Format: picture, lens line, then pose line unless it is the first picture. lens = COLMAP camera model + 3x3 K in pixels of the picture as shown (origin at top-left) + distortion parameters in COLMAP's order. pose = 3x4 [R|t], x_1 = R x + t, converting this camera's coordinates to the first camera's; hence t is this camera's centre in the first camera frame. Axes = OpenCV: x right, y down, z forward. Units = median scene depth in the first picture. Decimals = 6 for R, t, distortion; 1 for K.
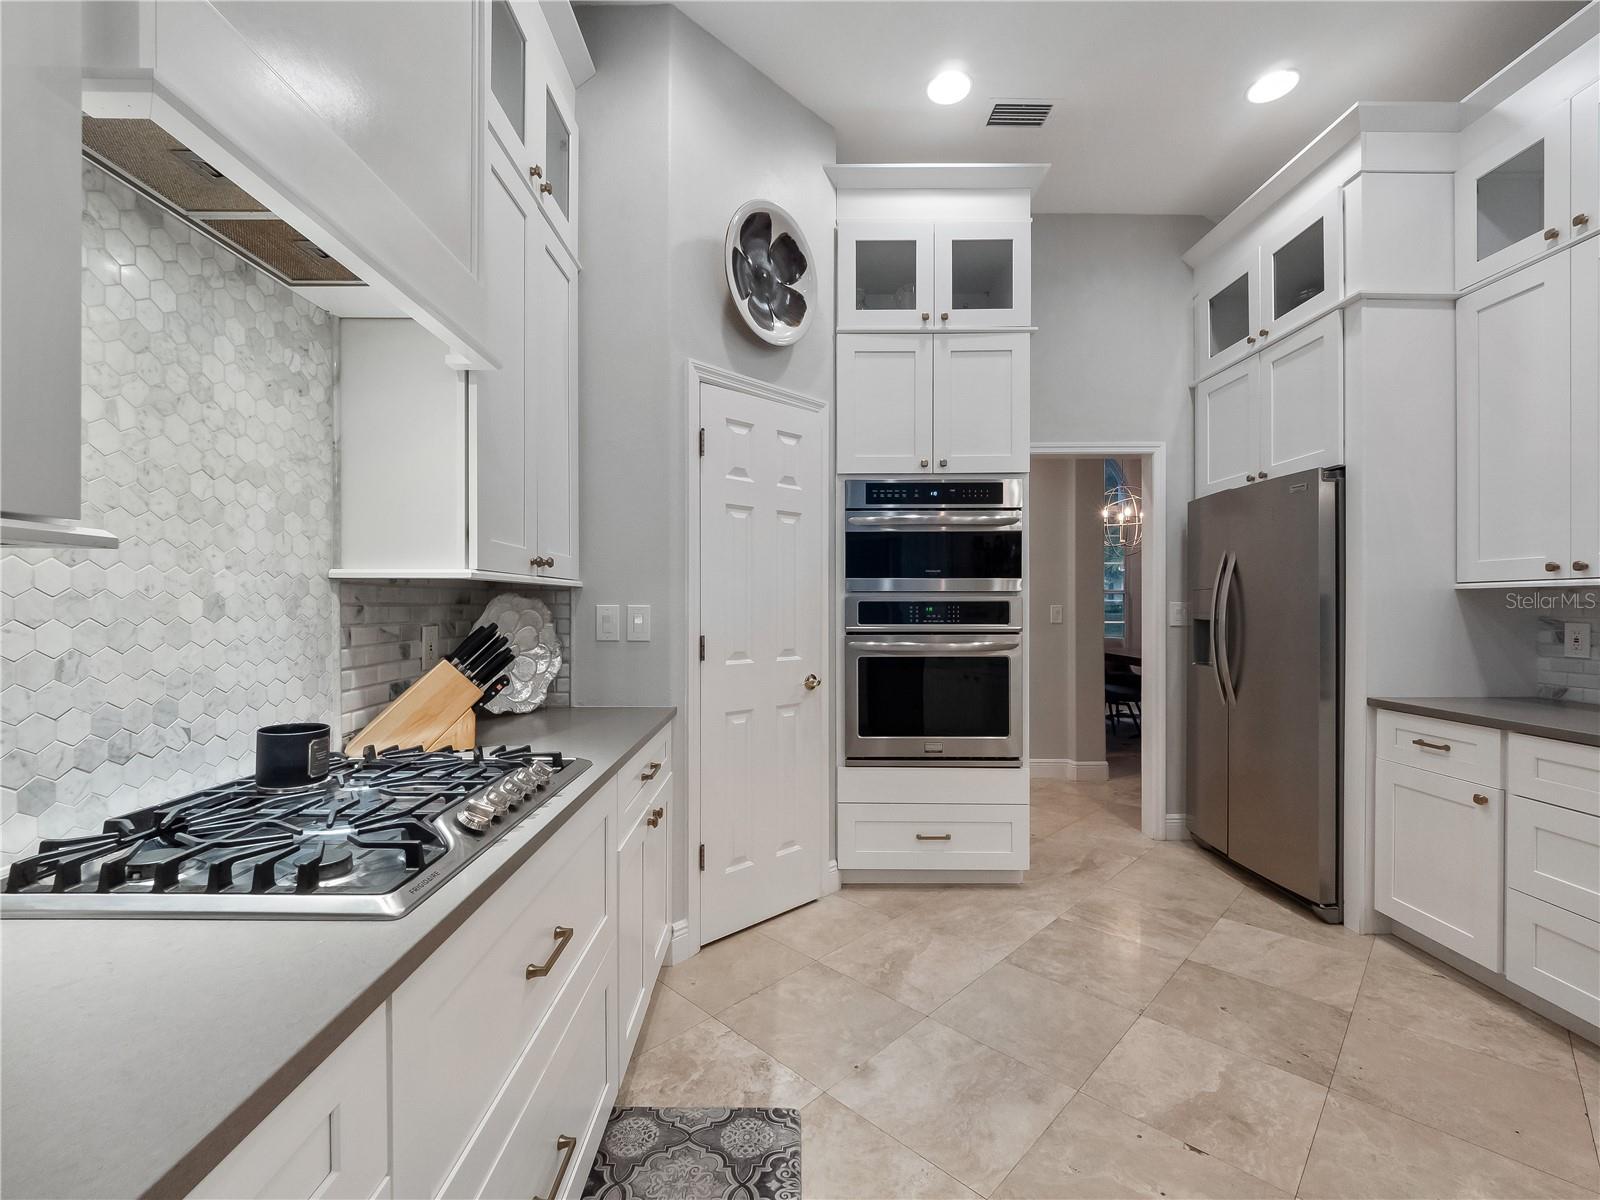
lens RADIAL K [[687.1, 0, 786.3], [0, 687.1, 606.2], [0, 0, 1]] dist [-0.000697, -0.005334]
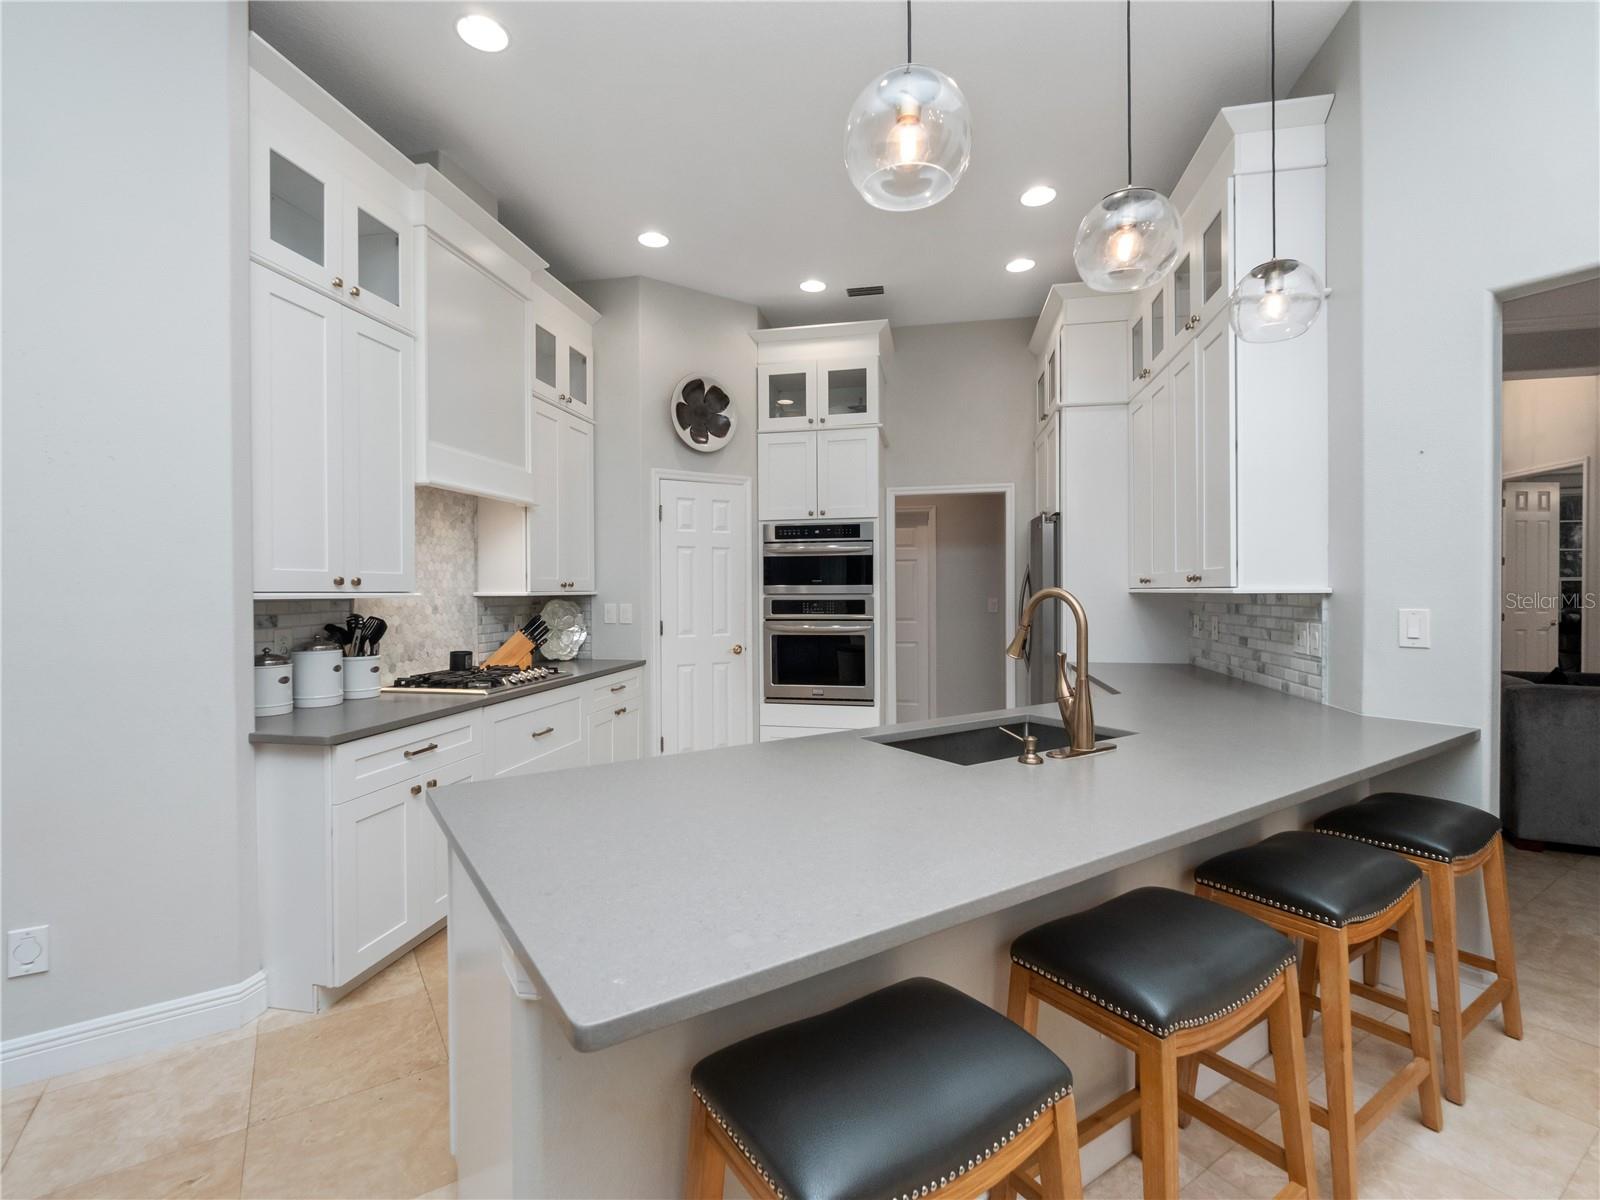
lens RADIAL K [[730.5, 0, 778.1], [0, 730.5, 592.4], [0, 0, 1]] dist [-0.004975, 0.000037]
pose [[0.978797, -0.005332, -0.204763, 0.593377], [0.005672, 0.999983, 0.001074, -0.033305], [0.204754, -0.002213, 0.978811, -0.844843]]
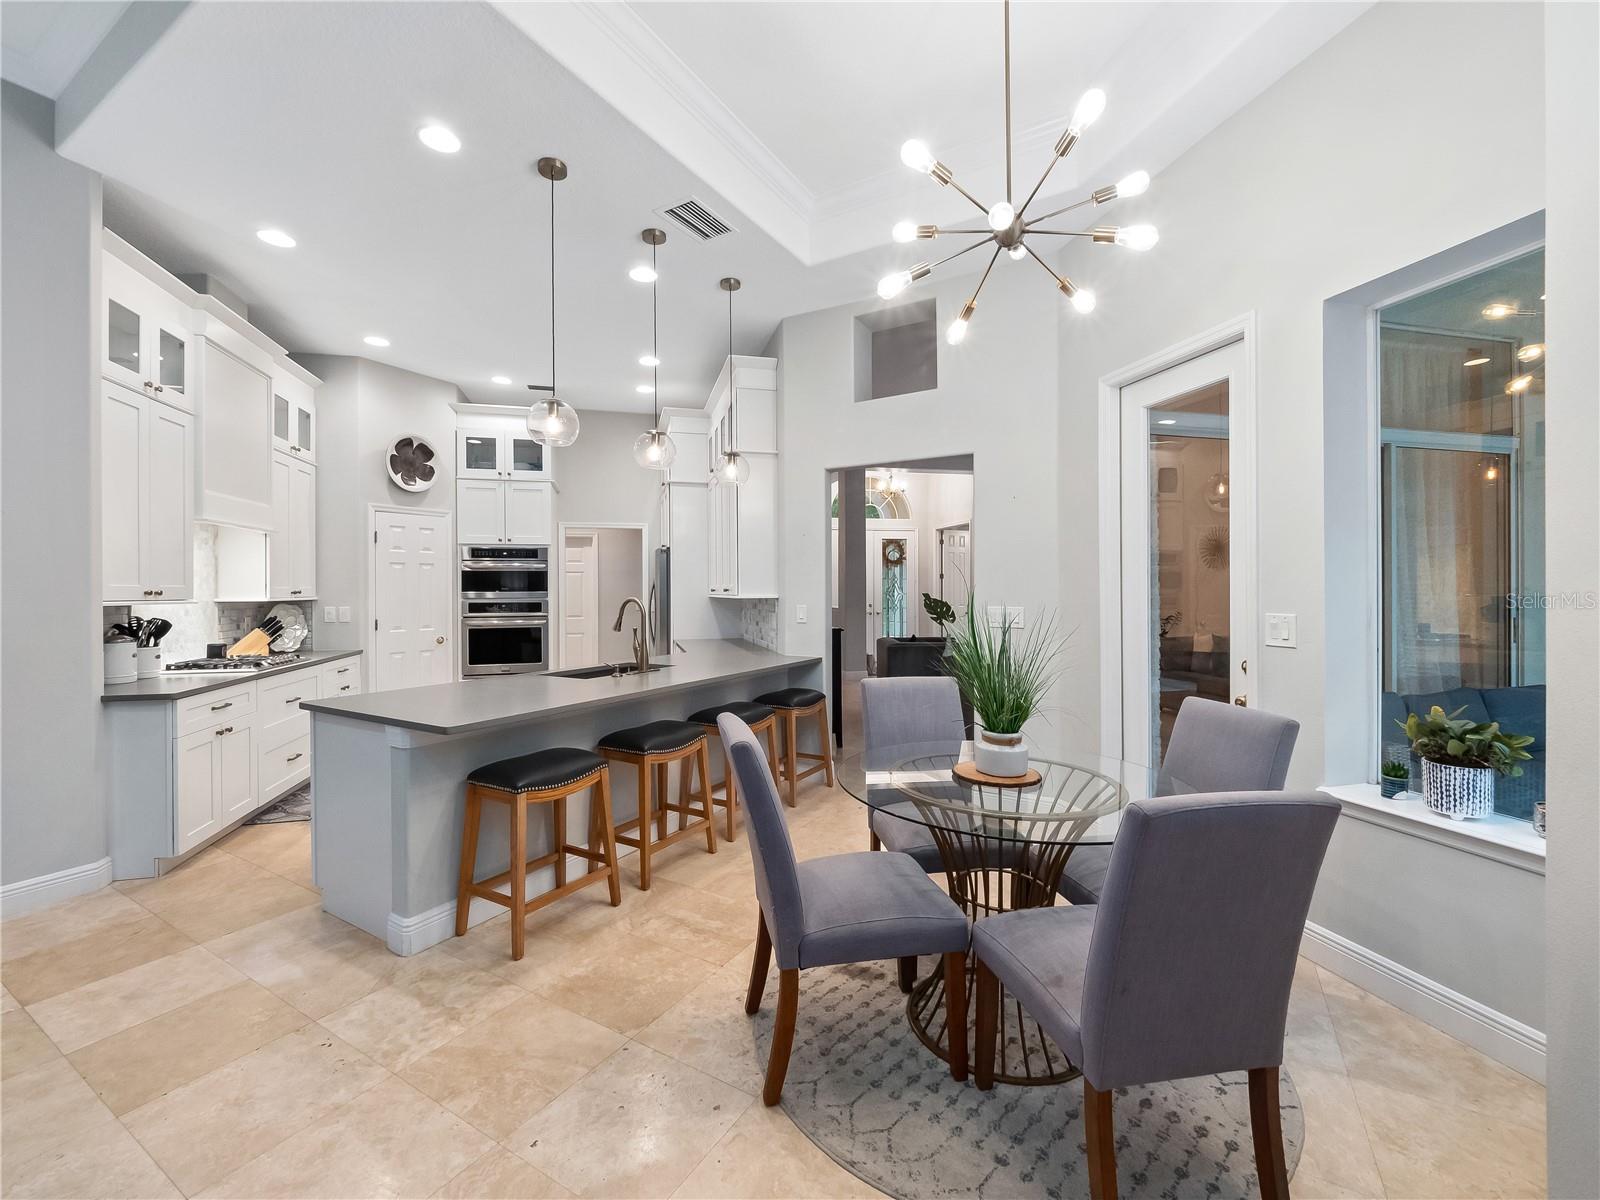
lens RADIAL K [[687.1, 0, 801.8], [0, 687.1, 588.2], [0, 0, 1]] dist [-0.000697, -0.005334]
pose [[0.964214, -0.004761, 0.265083, 0.691967], [0.005727, 0.999979, -0.002874, -0.051739], [-0.265064, 0.004289, 0.964221, -1.737655]]
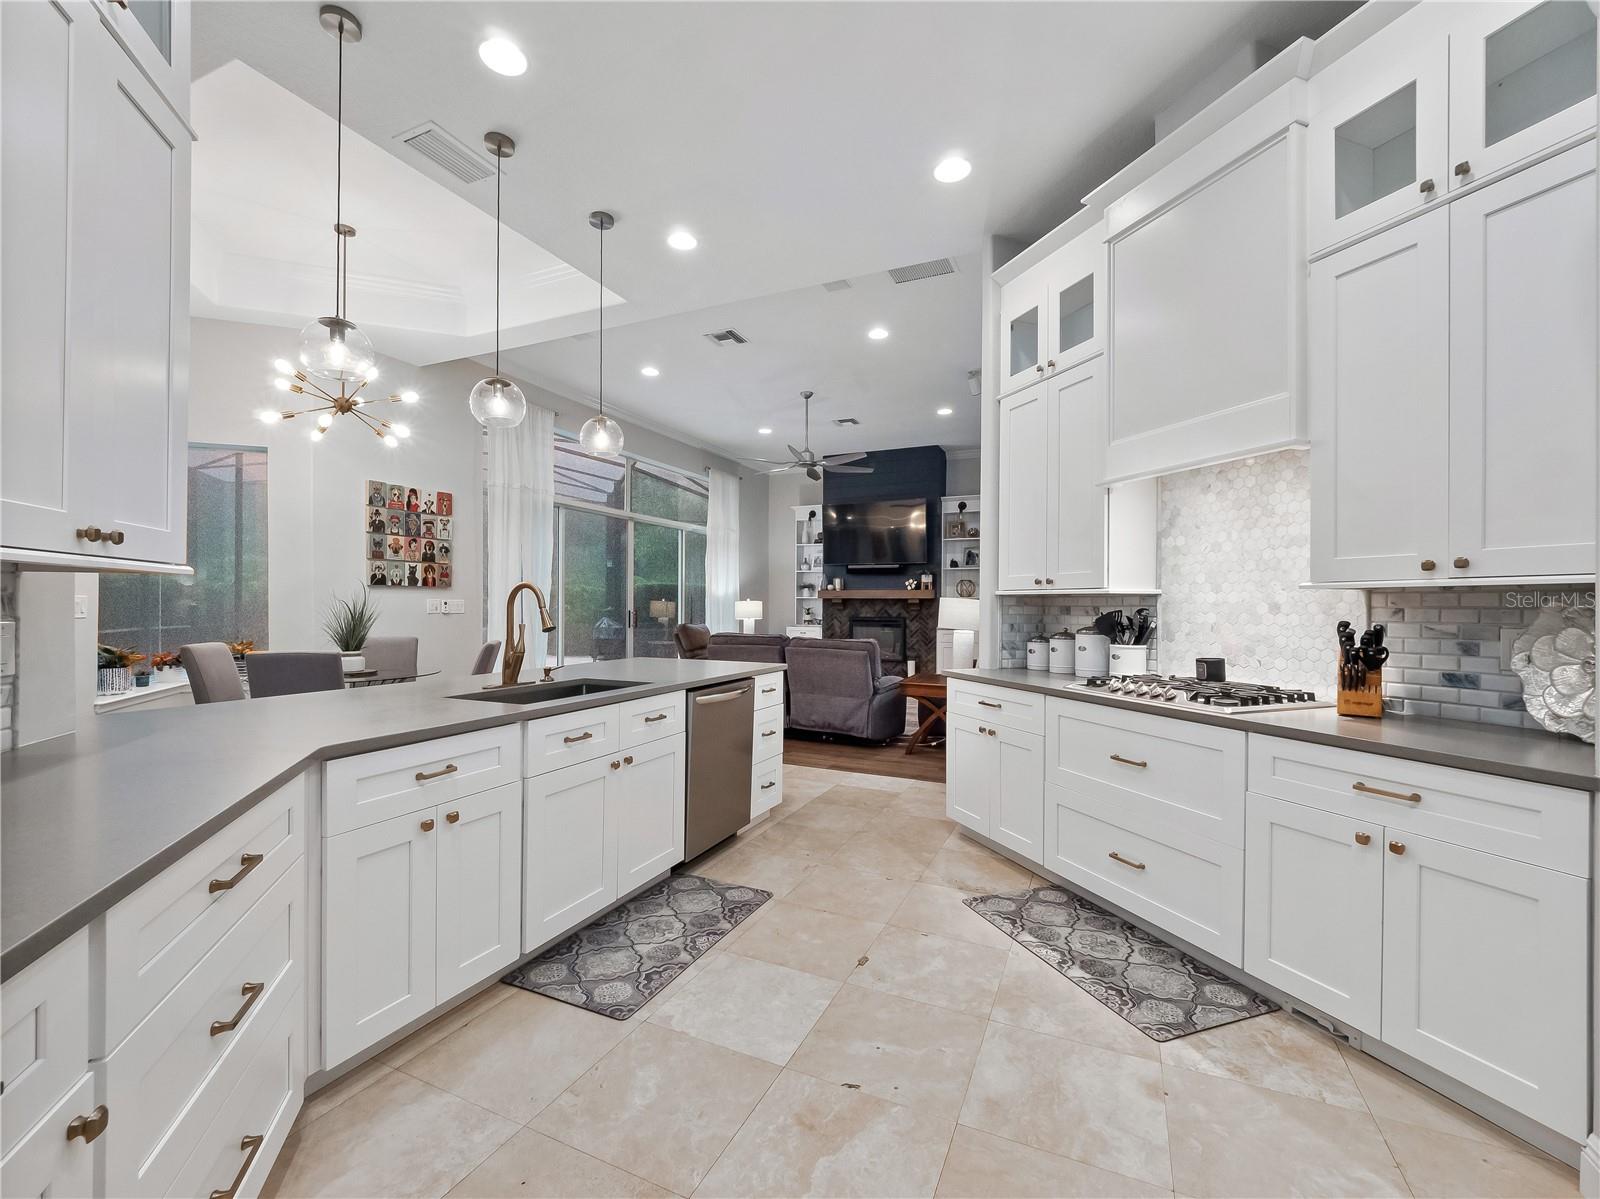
lens RADIAL K [[687.1, 0, 803.6], [0, 687.1, 604.7], [0, 0, 1]] dist [-0.000697, -0.005334]
pose [[-0.932820, -0.010680, -0.360184, 0.707726], [-0.010810, 0.999940, -0.001652, 0.004962], [0.360180, 0.002352, -0.932880, 1.316323]]
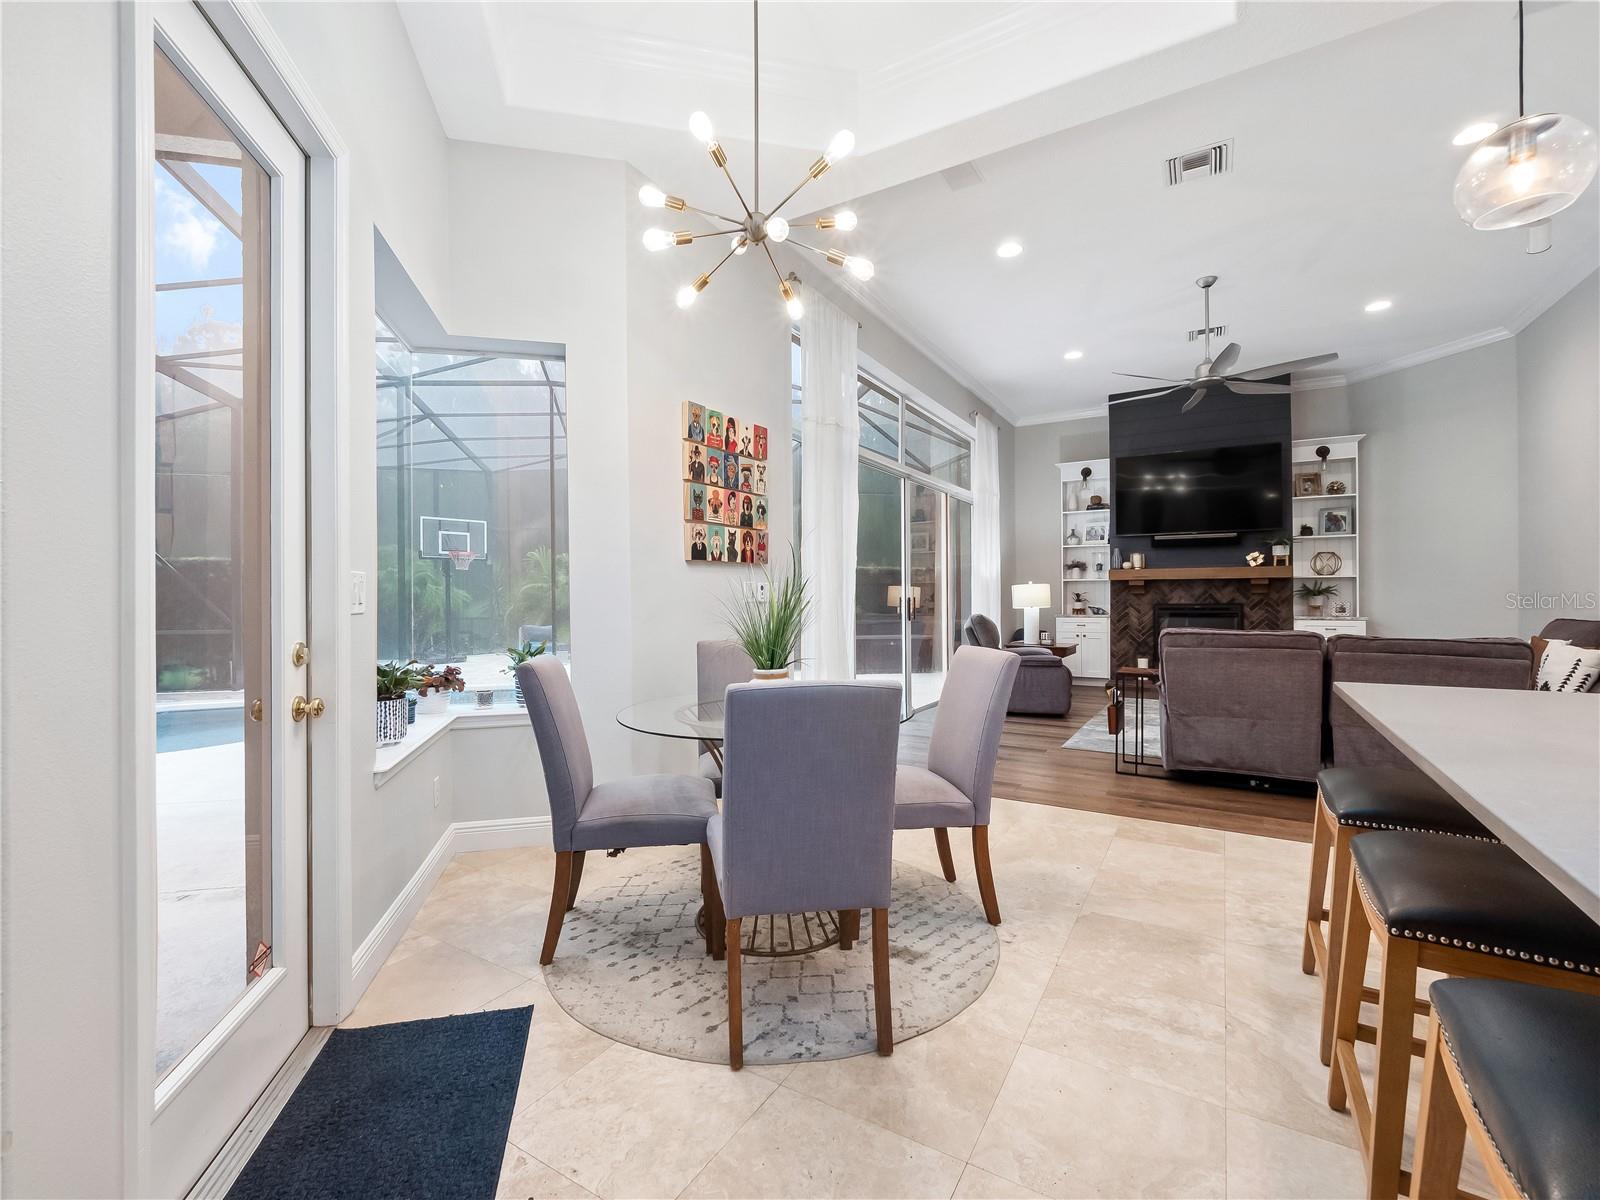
lens RADIAL K [[687.1, 0, 772.8], [0, 687.1, 603.2], [0, 0, 1]] dist [-0.000697, -0.005334]
pose [[-0.973139, 0.002494, -0.230207, 1.435871], [0.000133, 0.999947, 0.010274, 0.034491], [0.230220, 0.009968, -0.973087, 0.153335]]
